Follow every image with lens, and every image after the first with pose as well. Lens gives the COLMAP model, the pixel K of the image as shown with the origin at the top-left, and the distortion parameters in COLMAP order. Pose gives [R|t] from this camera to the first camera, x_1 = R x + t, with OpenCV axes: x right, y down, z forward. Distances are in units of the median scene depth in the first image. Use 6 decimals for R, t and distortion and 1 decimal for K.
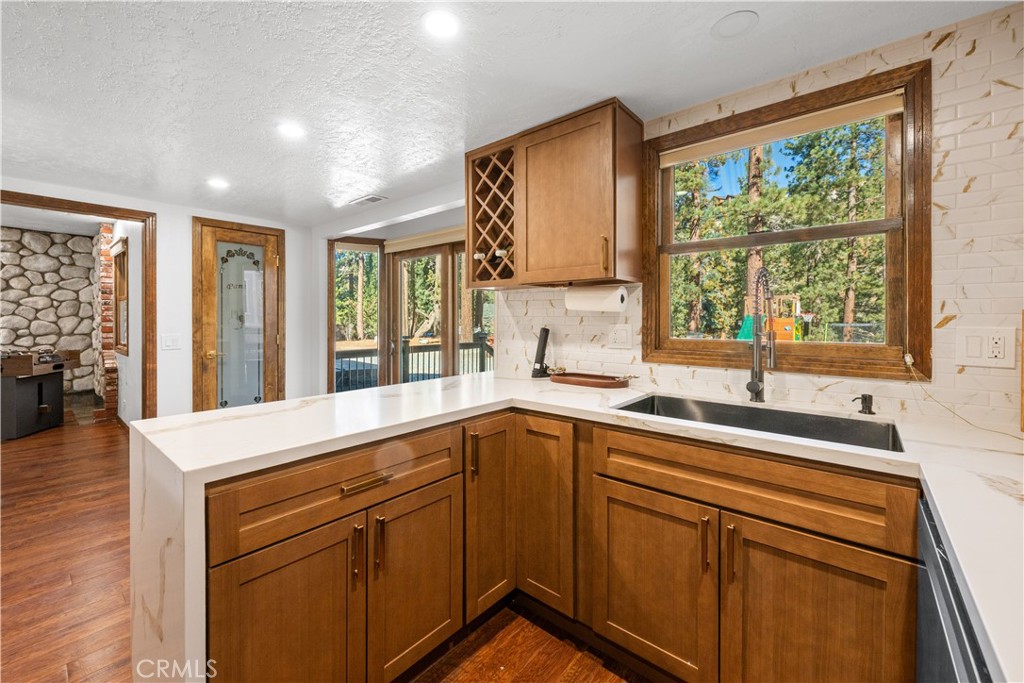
lens RADIAL K [[412.4, 0, 508.2], [0, 412.4, 322.0], [0, 0, 1]] dist [0.000475, 0.000049]
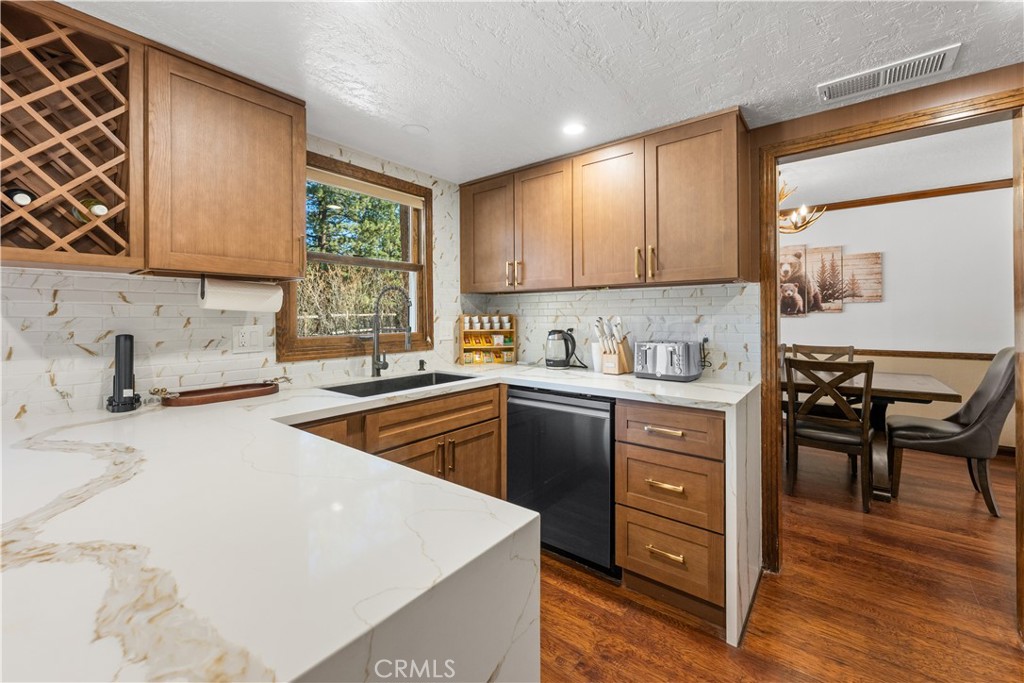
lens RADIAL K [[412.4, 0, 516.1], [0, 412.4, 318.1], [0, 0, 1]] dist [0.000475, 0.000049]
pose [[-0.044476, -0.005327, 0.998996, -0.752973], [0.010401, 0.999929, 0.005795, -0.012085], [-0.998956, 0.010649, -0.044417, 0.511078]]
